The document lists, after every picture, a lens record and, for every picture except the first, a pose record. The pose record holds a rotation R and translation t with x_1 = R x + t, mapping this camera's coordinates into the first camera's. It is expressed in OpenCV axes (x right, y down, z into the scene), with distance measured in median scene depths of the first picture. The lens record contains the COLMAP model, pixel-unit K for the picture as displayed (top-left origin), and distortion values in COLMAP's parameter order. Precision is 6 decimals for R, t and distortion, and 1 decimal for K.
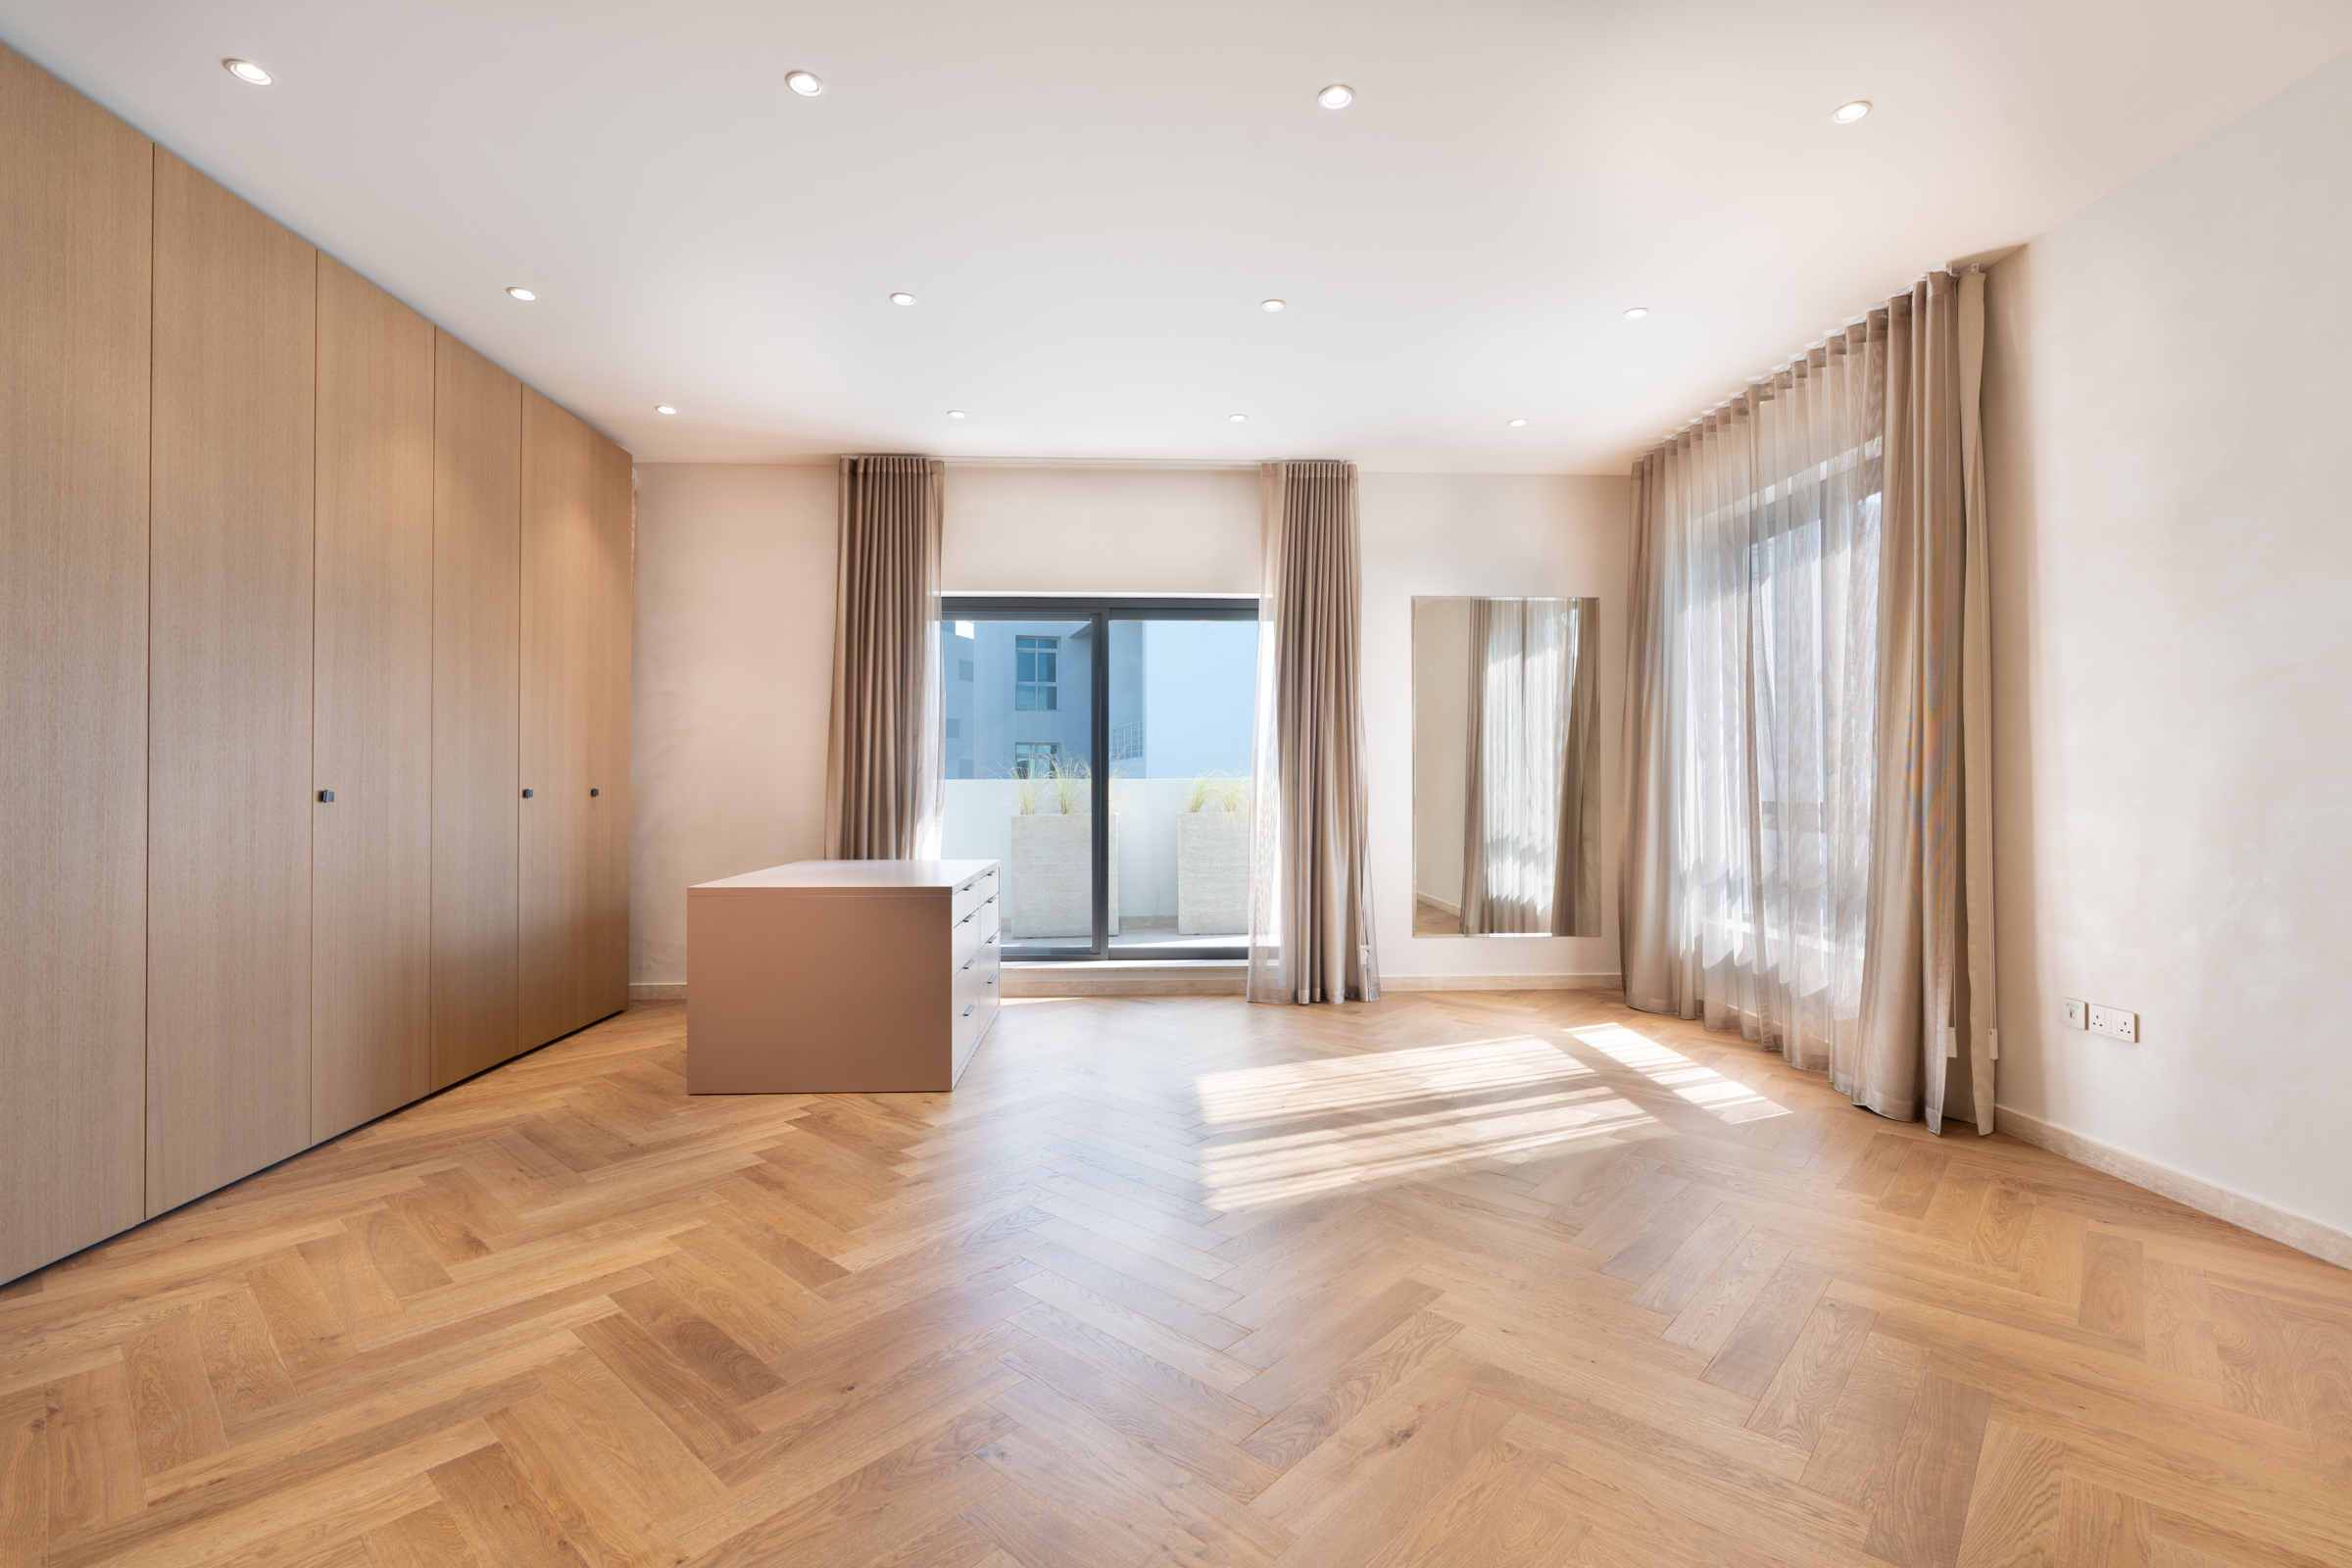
lens RADIAL K [[1063.8, 0, 1195.5], [0, 1063.8, 783.0], [0, 0, 1]] dist [-0.004271, 0.001736]
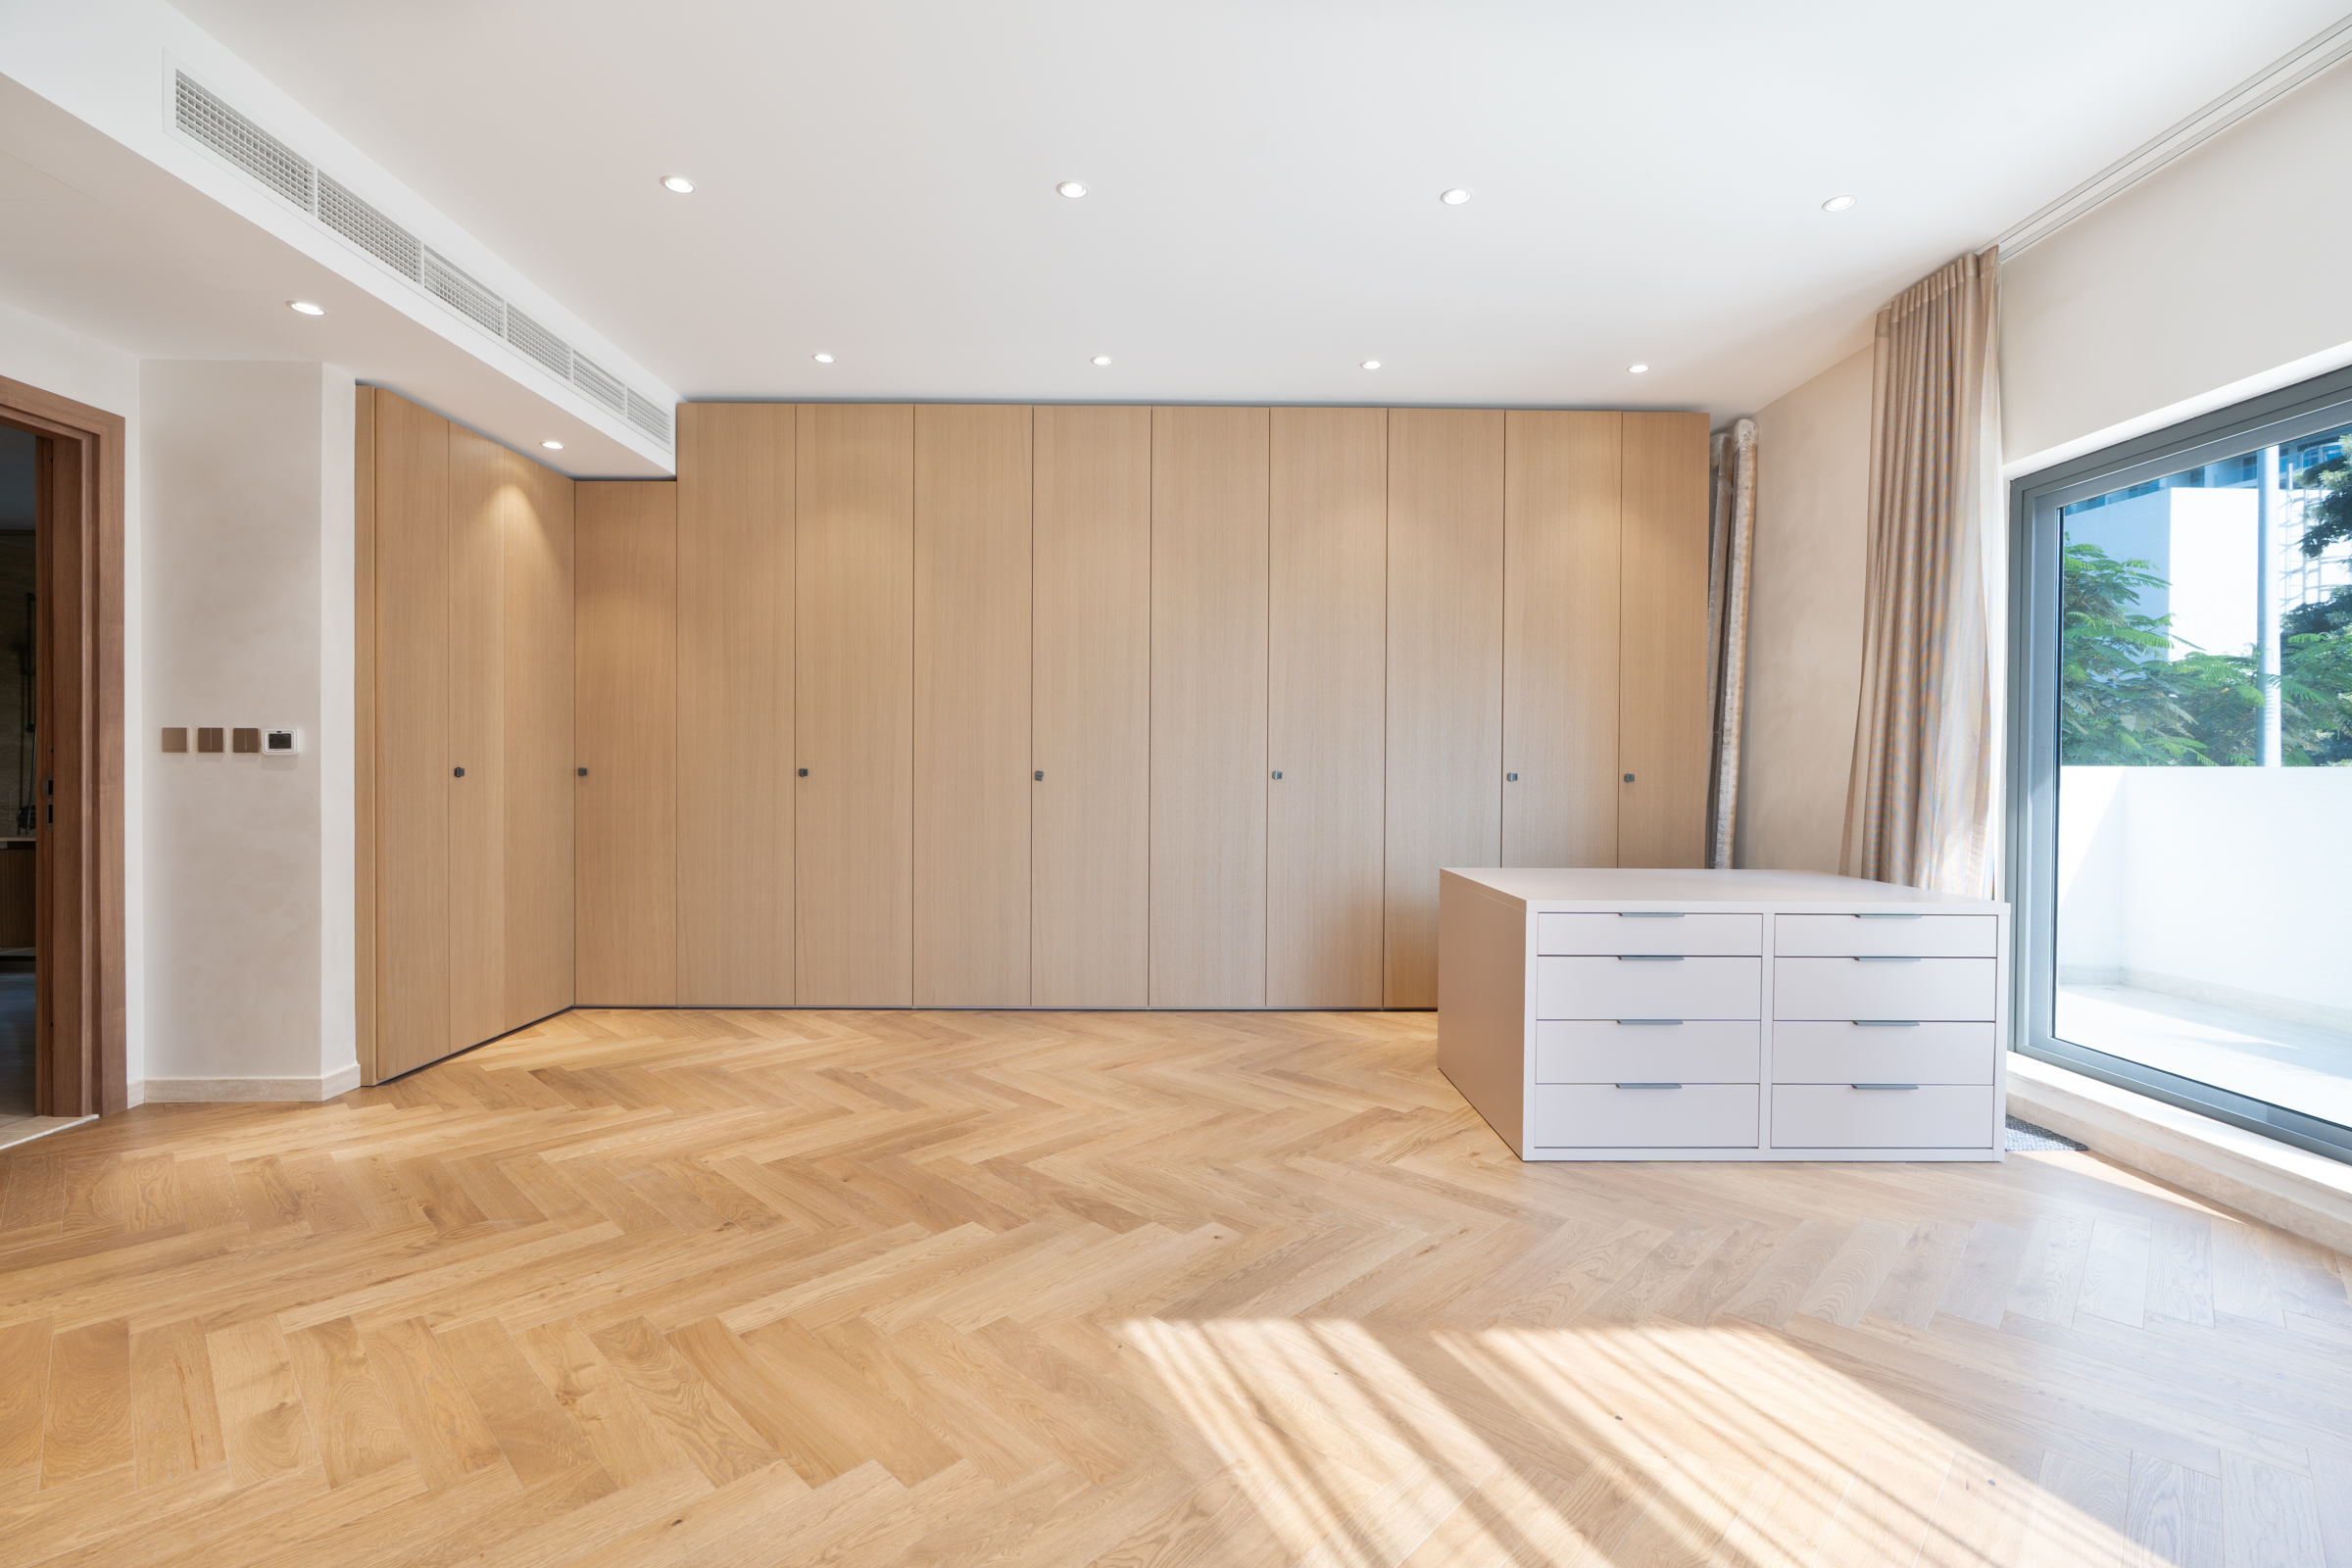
lens RADIAL K [[1063.8, 0, 1165.5], [0, 1063.8, 795.7], [0, 0, 1]] dist [-0.004271, 0.001736]
pose [[-0.046501, 0.033590, -0.998353, 0.660946], [-0.006783, 0.999401, 0.033941, -0.007473], [0.998895, 0.008351, -0.046245, 0.905589]]
